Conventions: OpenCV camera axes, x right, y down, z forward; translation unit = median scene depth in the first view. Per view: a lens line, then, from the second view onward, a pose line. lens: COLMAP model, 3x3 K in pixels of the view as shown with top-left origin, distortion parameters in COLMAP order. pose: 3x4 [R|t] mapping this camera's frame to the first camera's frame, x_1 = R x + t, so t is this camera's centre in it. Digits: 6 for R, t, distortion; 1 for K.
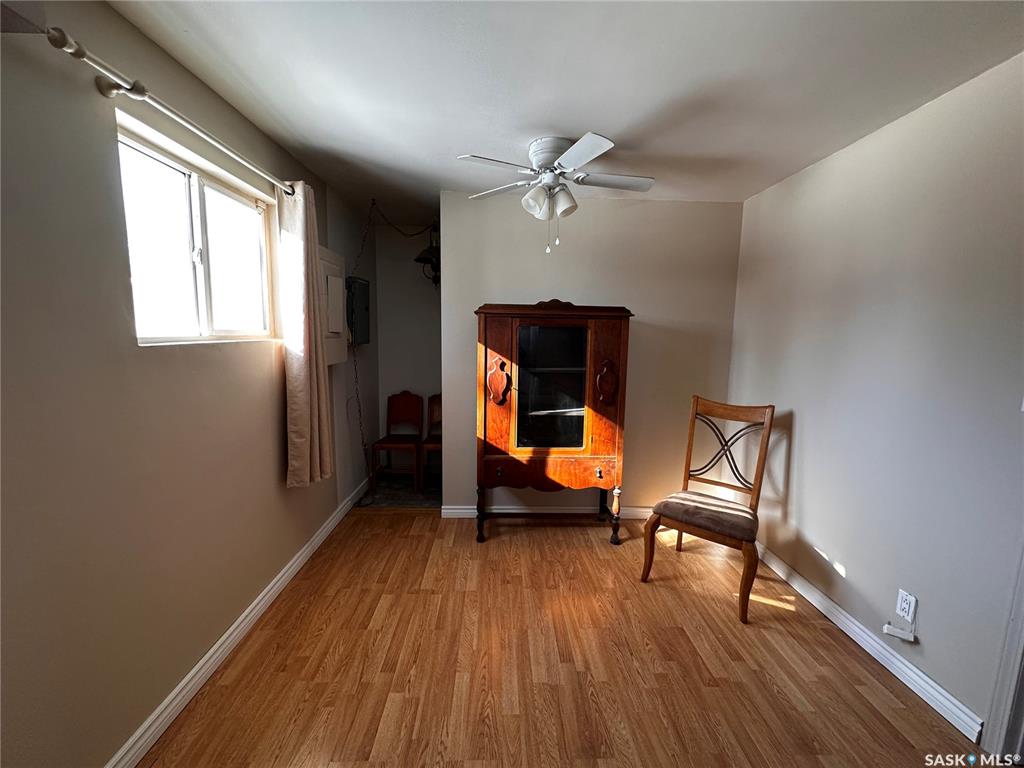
lens RADIAL K [[408.6, 0, 512.0], [0, 408.6, 384.0], [0, 0, 1]] dist [-0.000973, 0.000262]
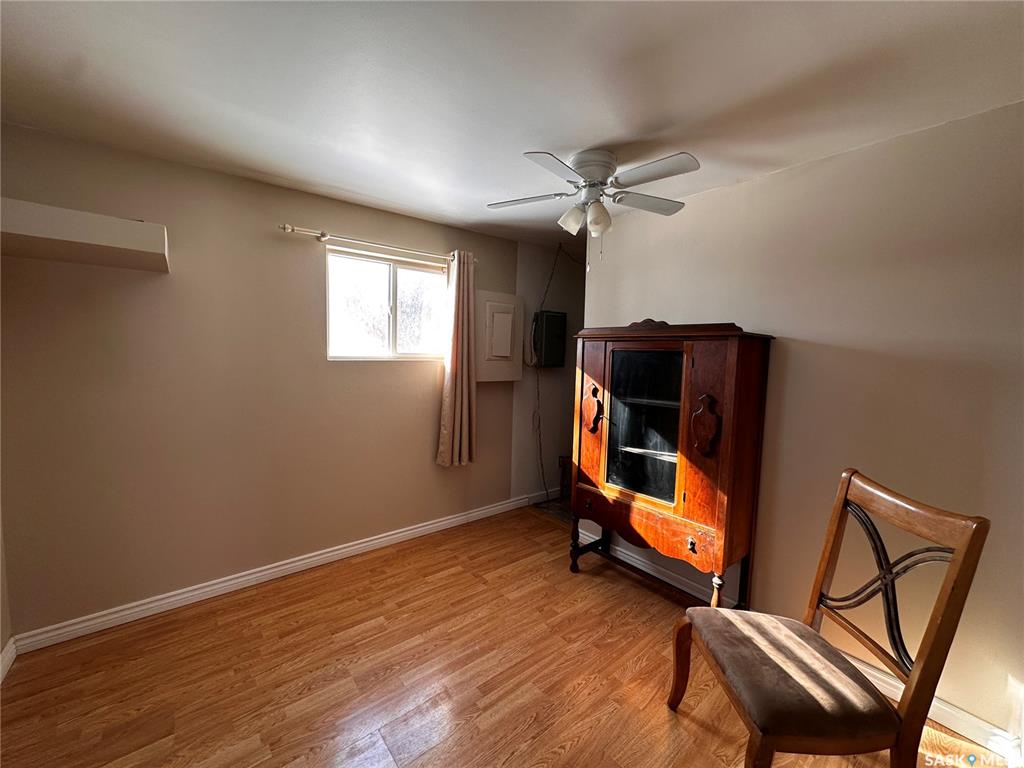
lens RADIAL K [[408.6, 0, 512.0], [0, 408.6, 384.0], [0, 0, 1]] dist [-0.000973, 0.000262]
pose [[0.603937, 0.059412, -0.794815, 0.609508], [-0.115157, 0.993259, -0.013256, -0.027491], [0.788669, 0.099535, 0.606707, 0.265563]]
